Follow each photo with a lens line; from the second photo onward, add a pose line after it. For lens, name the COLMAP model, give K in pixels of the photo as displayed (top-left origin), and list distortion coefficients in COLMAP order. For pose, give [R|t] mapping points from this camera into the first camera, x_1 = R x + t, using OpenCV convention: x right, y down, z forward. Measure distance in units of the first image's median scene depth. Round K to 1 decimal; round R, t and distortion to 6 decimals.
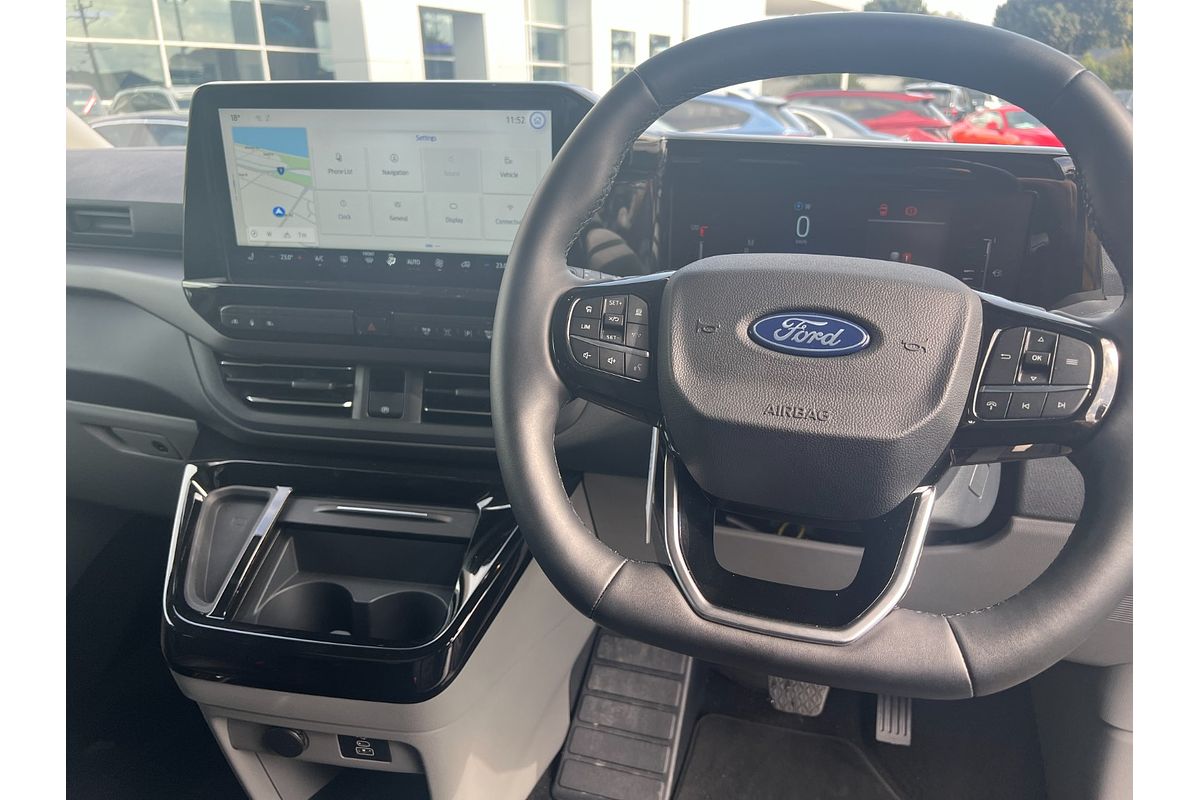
lens RADIAL K [[846.0, 0, 600.0], [0, 846.0, 400.0], [0, 0, 1]] dist [0.008648, -0.004544]
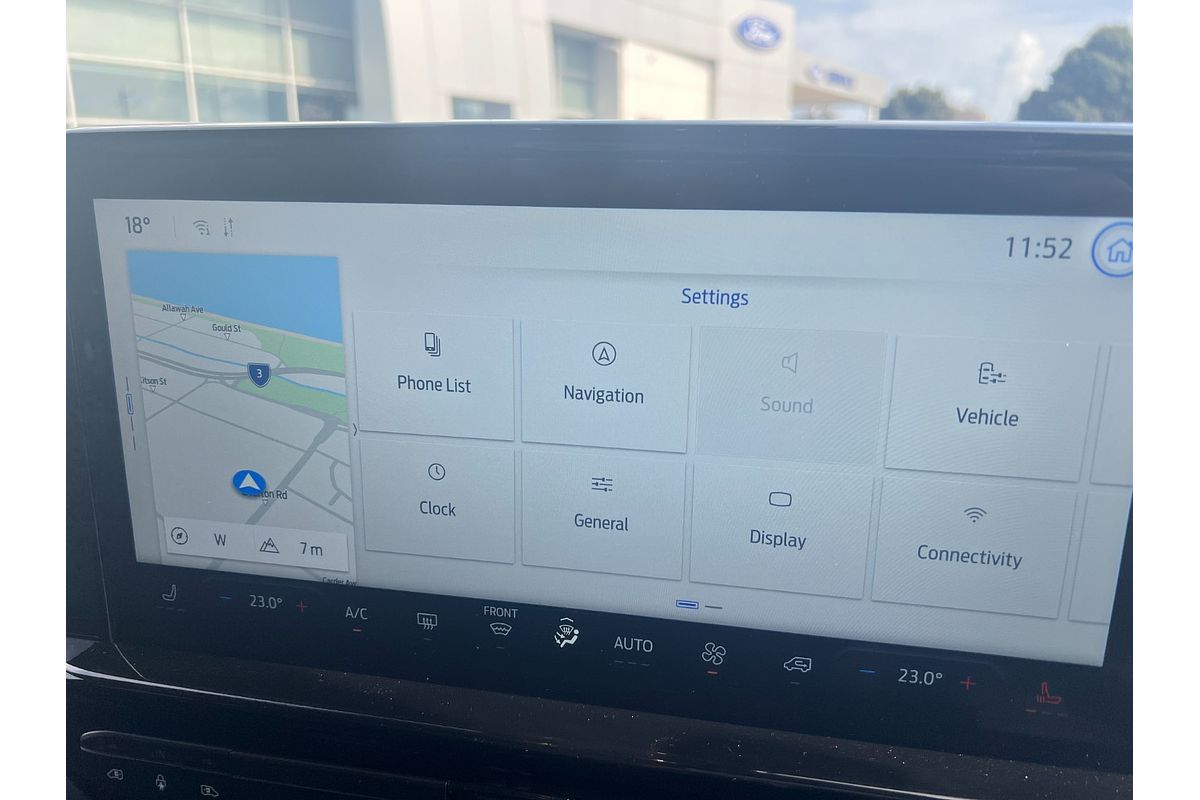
lens RADIAL K [[846.0, 0, 600.0], [0, 846.0, 400.0], [0, 0, 1]] dist [0.008648, -0.004544]
pose [[0.999813, 0.015187, -0.012000, -0.231195], [-0.016314, 0.994838, -0.100153, -0.226060], [0.010417, 0.100330, 0.994900, 0.652612]]
